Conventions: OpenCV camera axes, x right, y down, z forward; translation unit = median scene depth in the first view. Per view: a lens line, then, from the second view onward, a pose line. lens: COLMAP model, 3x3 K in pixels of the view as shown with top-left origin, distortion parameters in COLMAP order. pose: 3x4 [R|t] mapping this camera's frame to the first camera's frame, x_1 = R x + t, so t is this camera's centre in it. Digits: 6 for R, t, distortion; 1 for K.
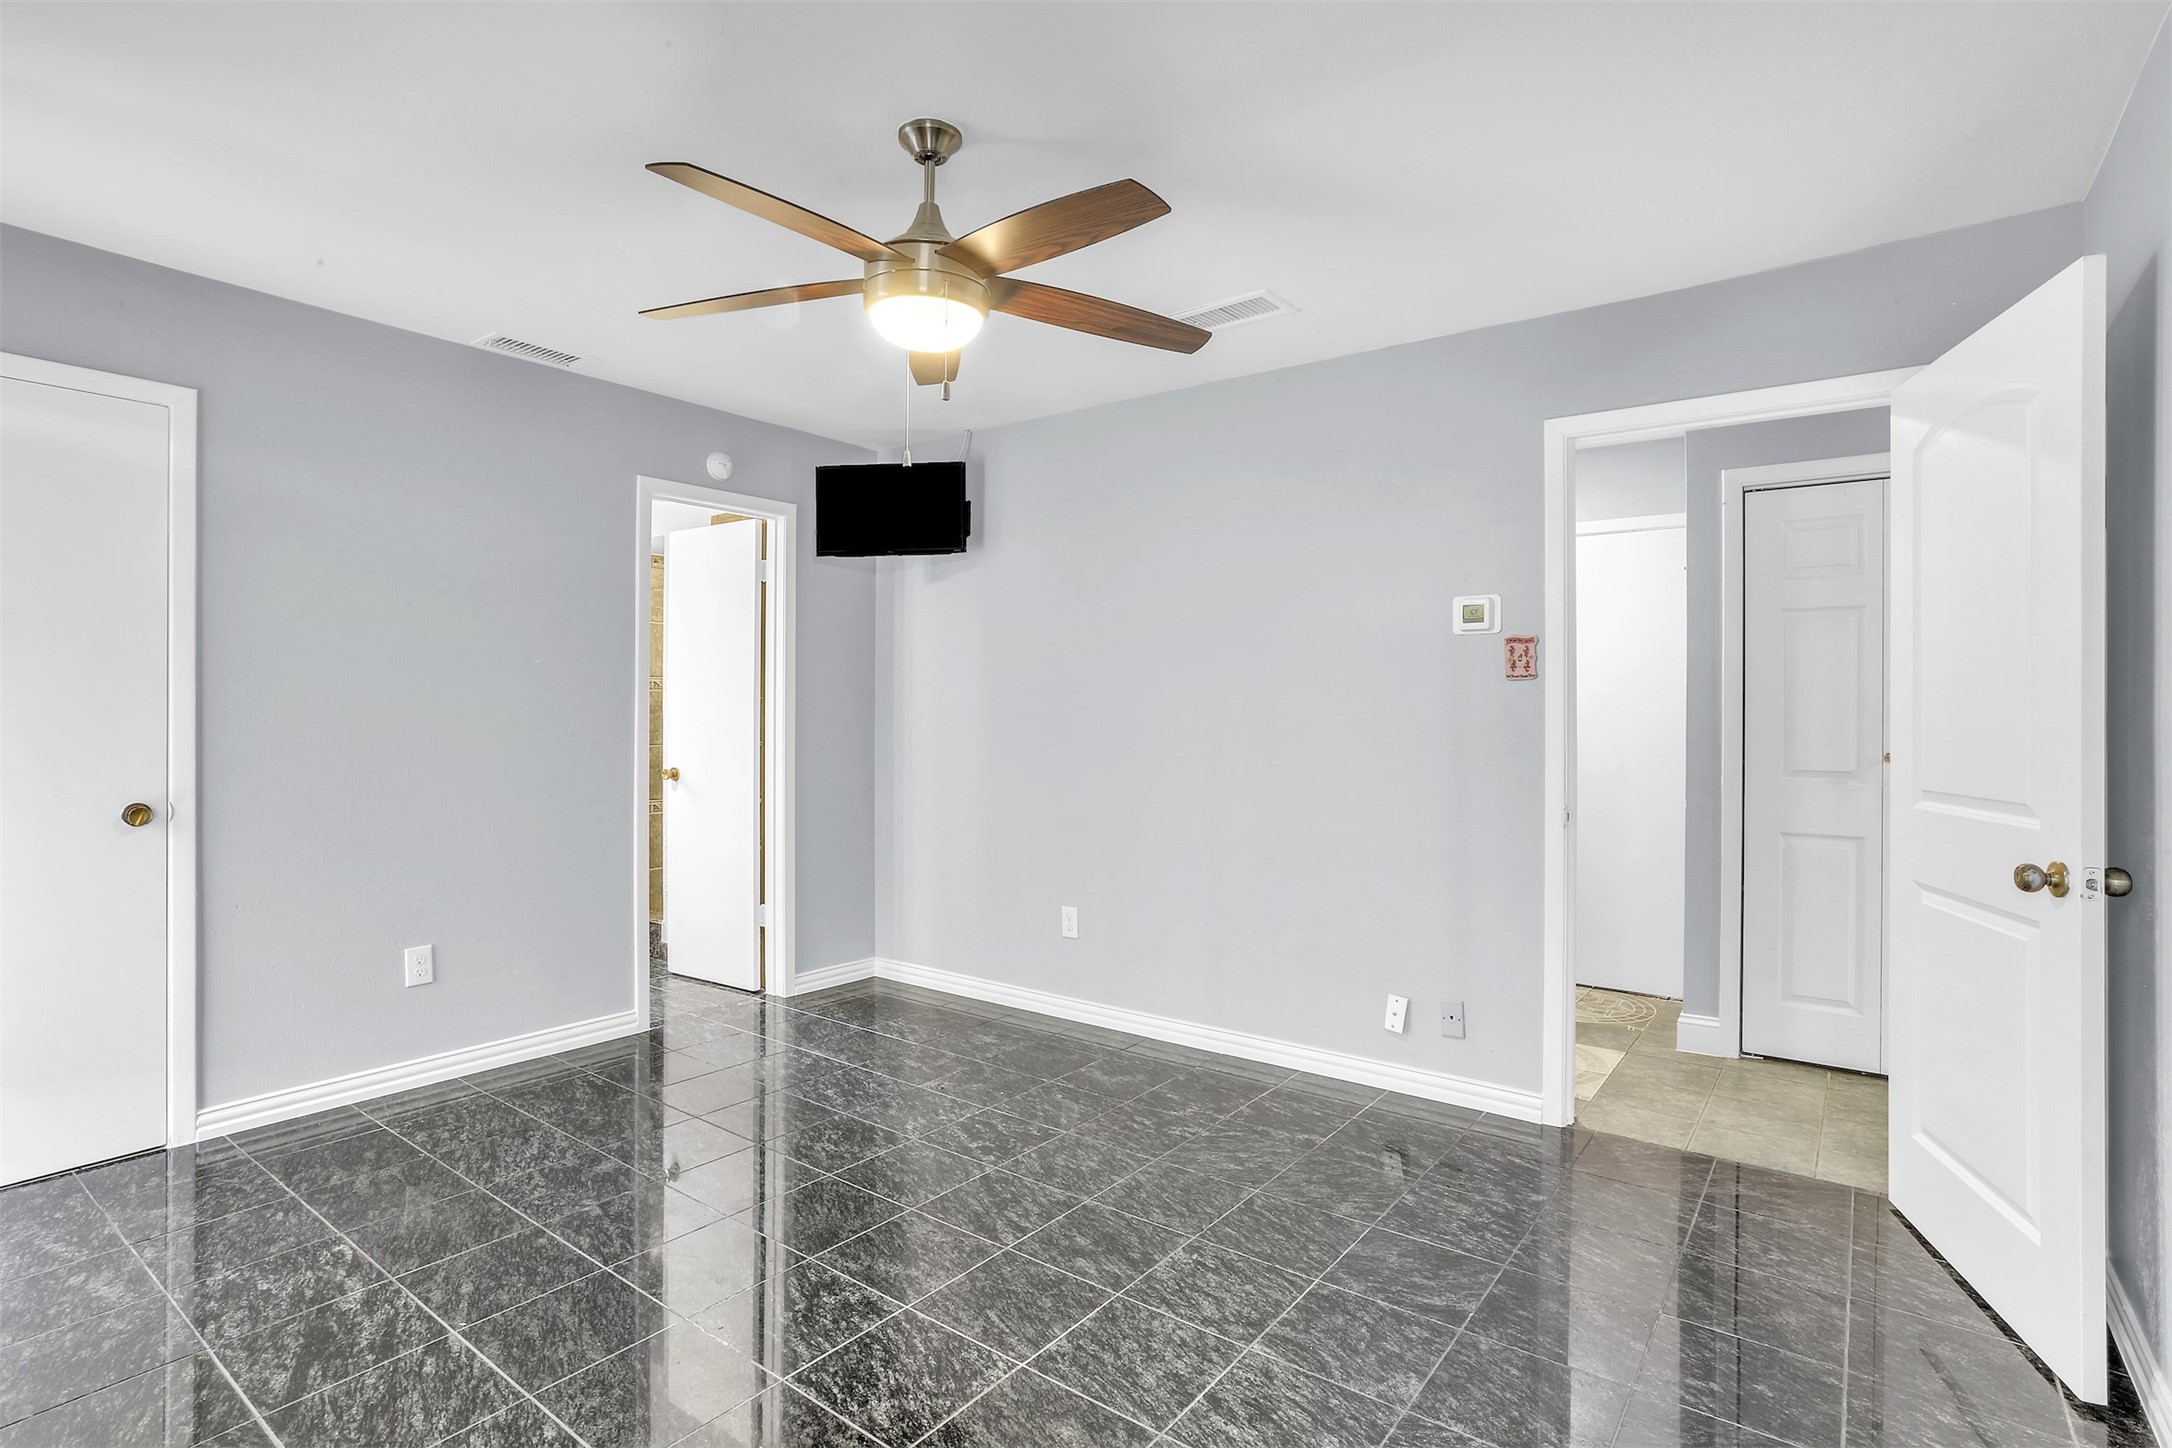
lens RADIAL K [[1062.1, 0, 1076.4], [0, 1062.1, 717.8], [0, 0, 1]] dist [-0.056998, 0.032385]
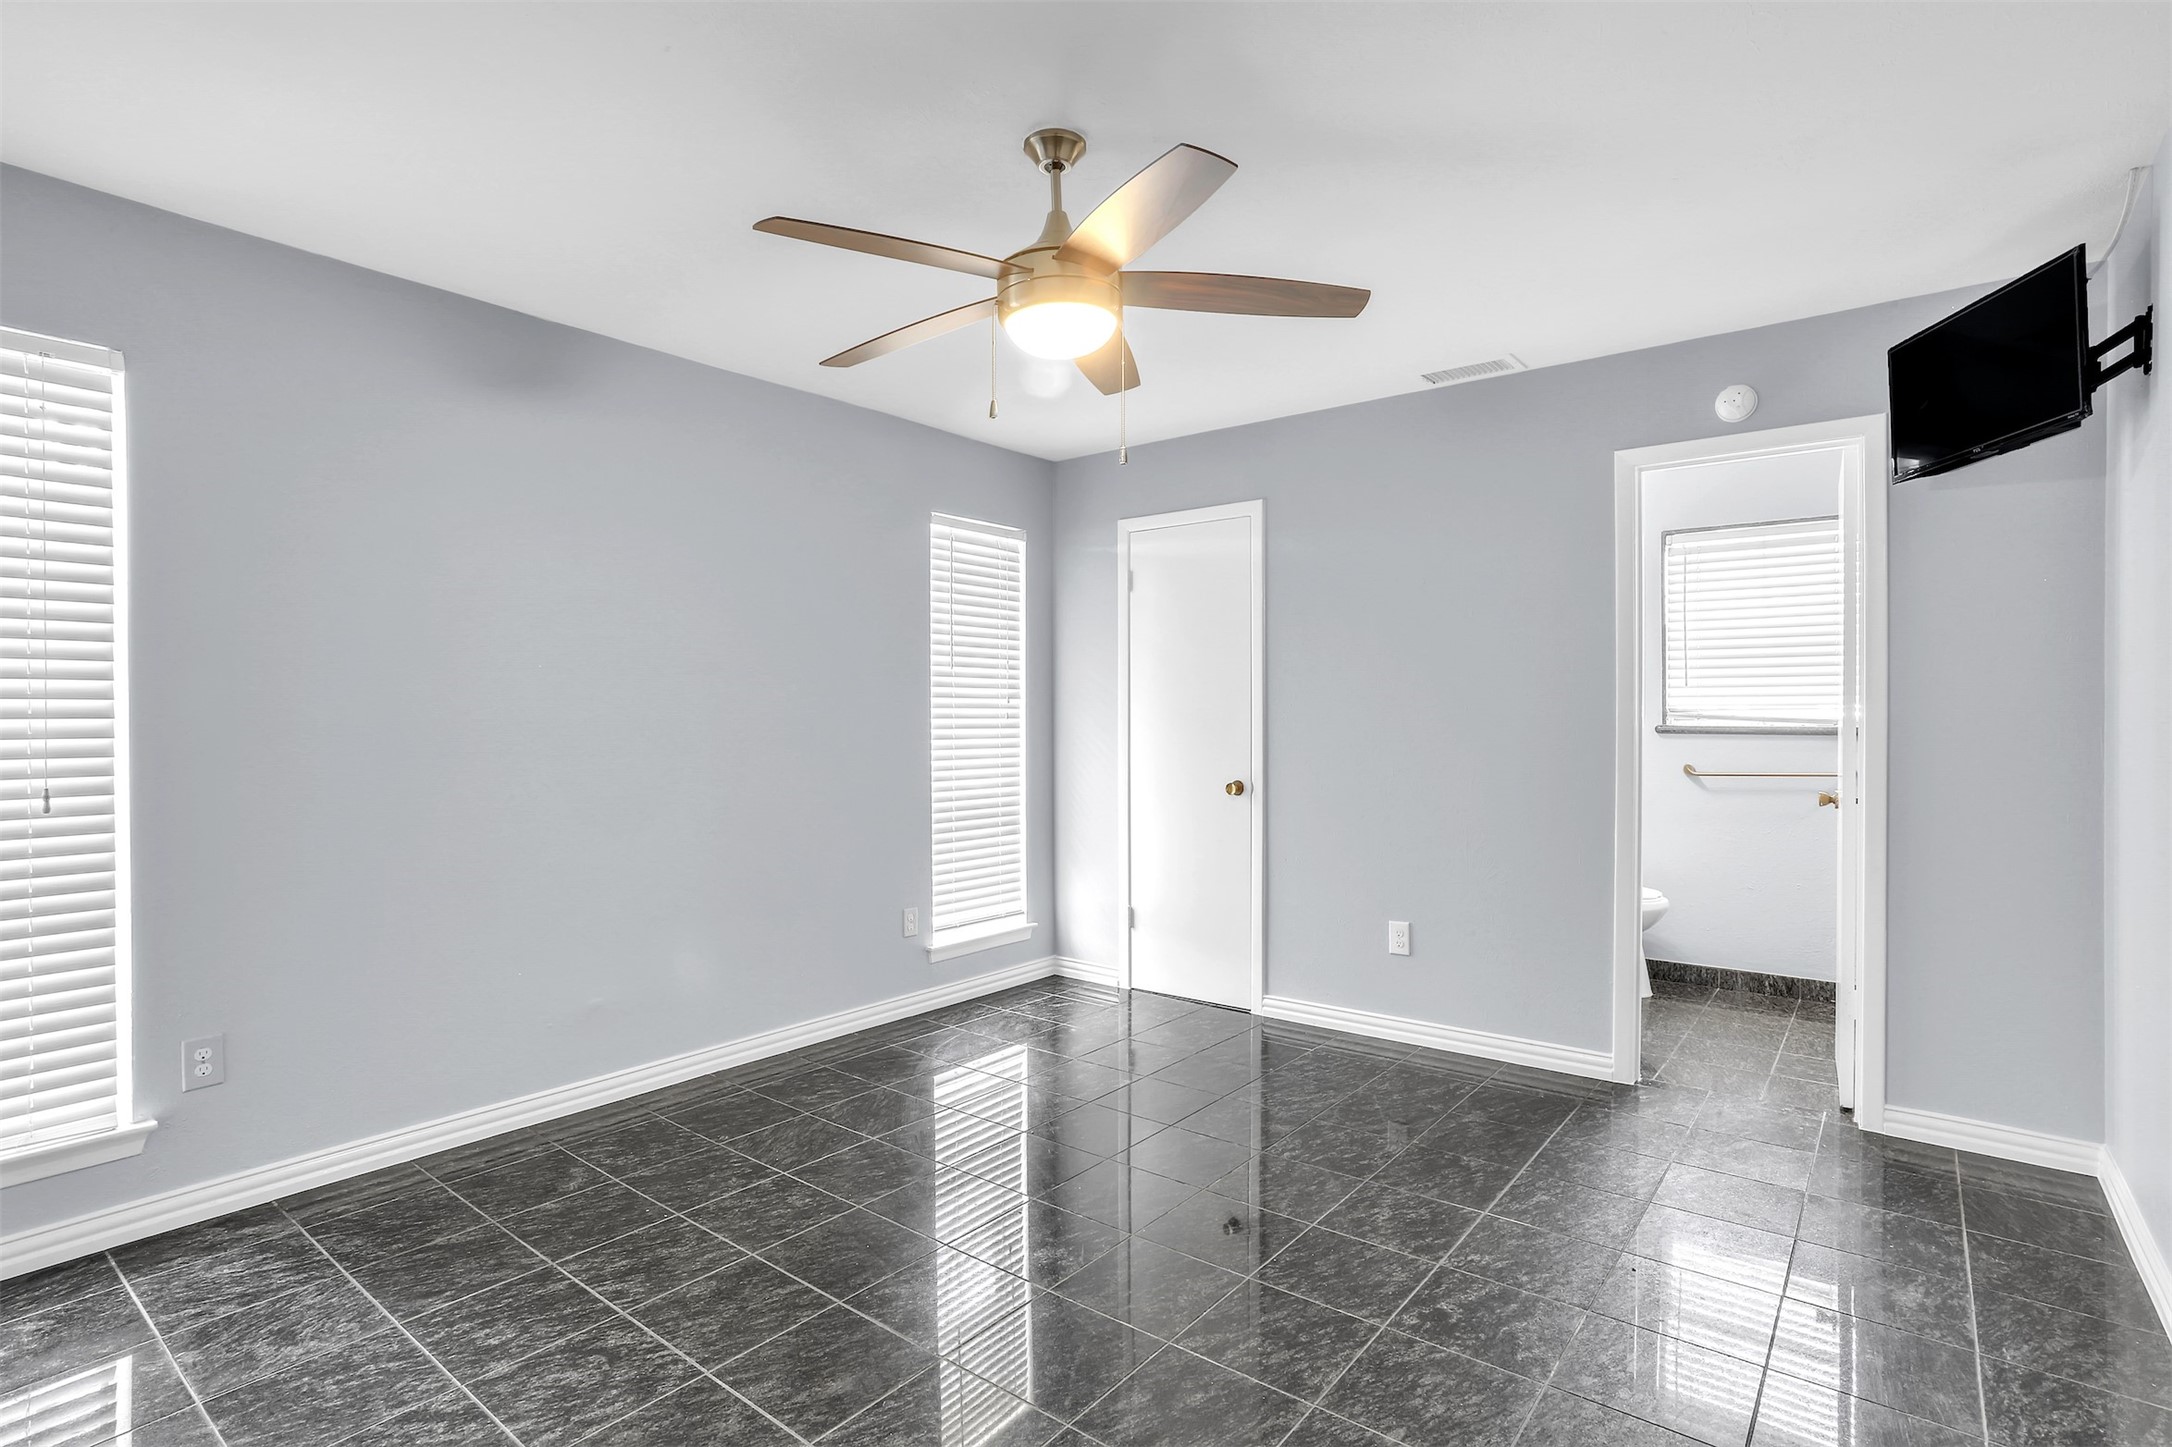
lens RADIAL K [[1073.8, 0, 1092.1], [0, 1073.8, 727.1], [0, 0, 1]] dist [-0.060394, 0.033037]
pose [[-0.016732, 0.000741, -0.999860, 0.594125], [-0.004927, 0.999988, 0.000823, 0.003828], [0.999848, 0.004940, -0.016728, 0.712307]]
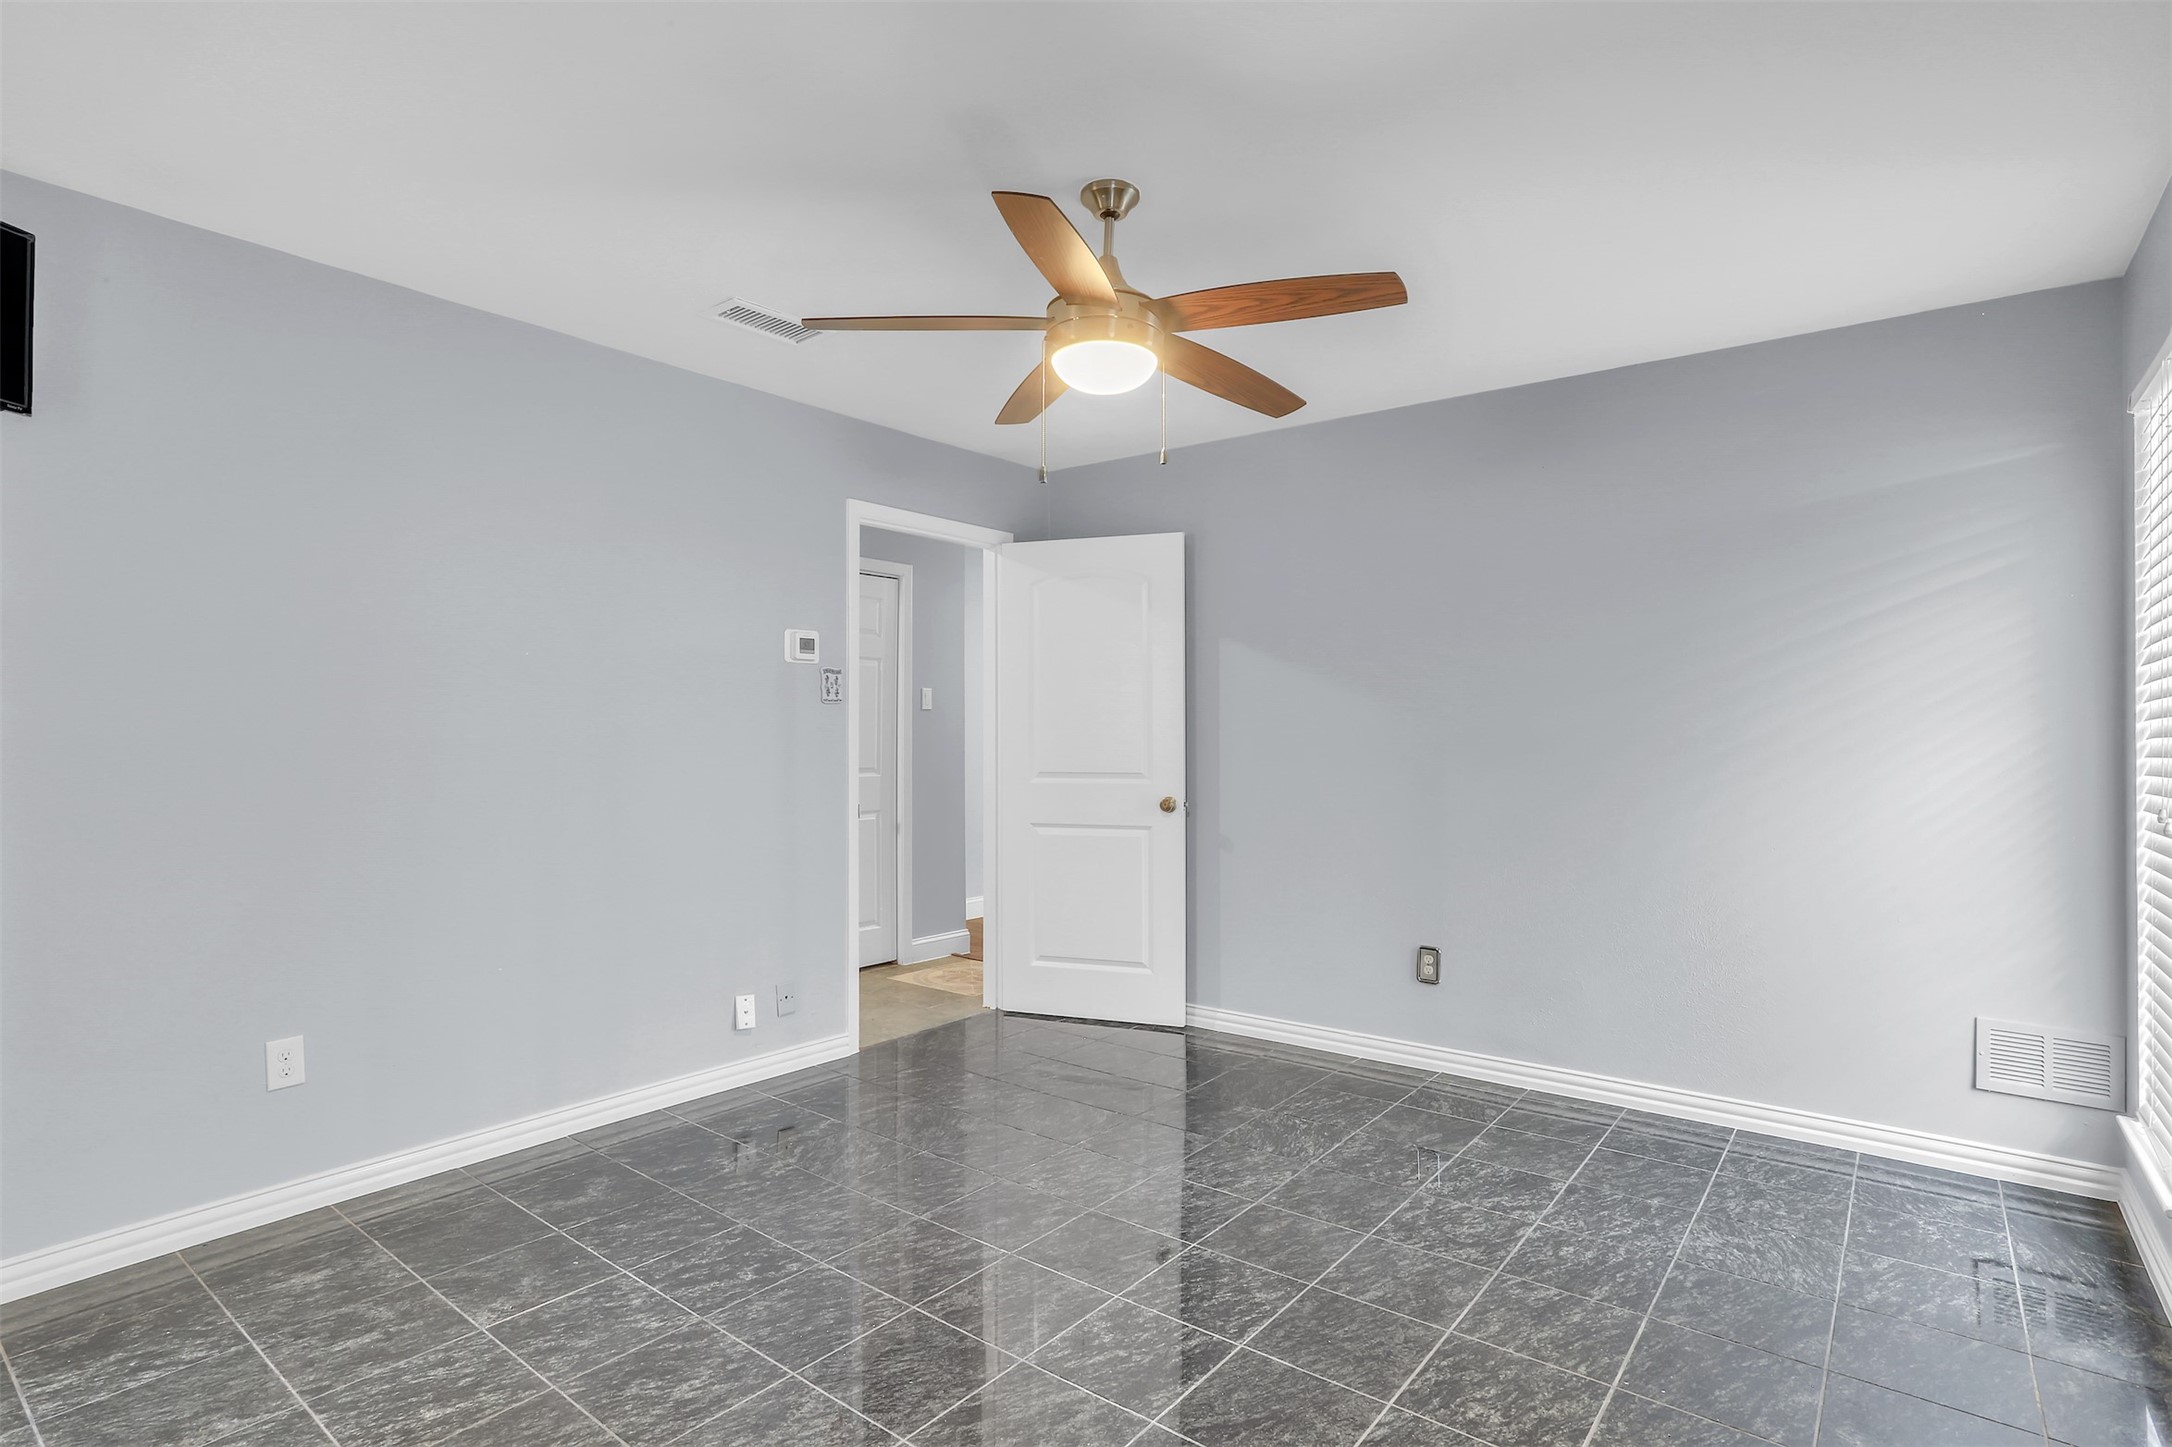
lens RADIAL K [[1073.8, 0, 1092.1], [0, 1073.8, 727.1], [0, 0, 1]] dist [-0.060394, 0.033037]
pose [[0.013851, 0.000188, 0.999904, -0.827305], [0.003586, 0.999994, -0.000238, -0.006701], [-0.999898, 0.003589, 0.013850, 0.678541]]
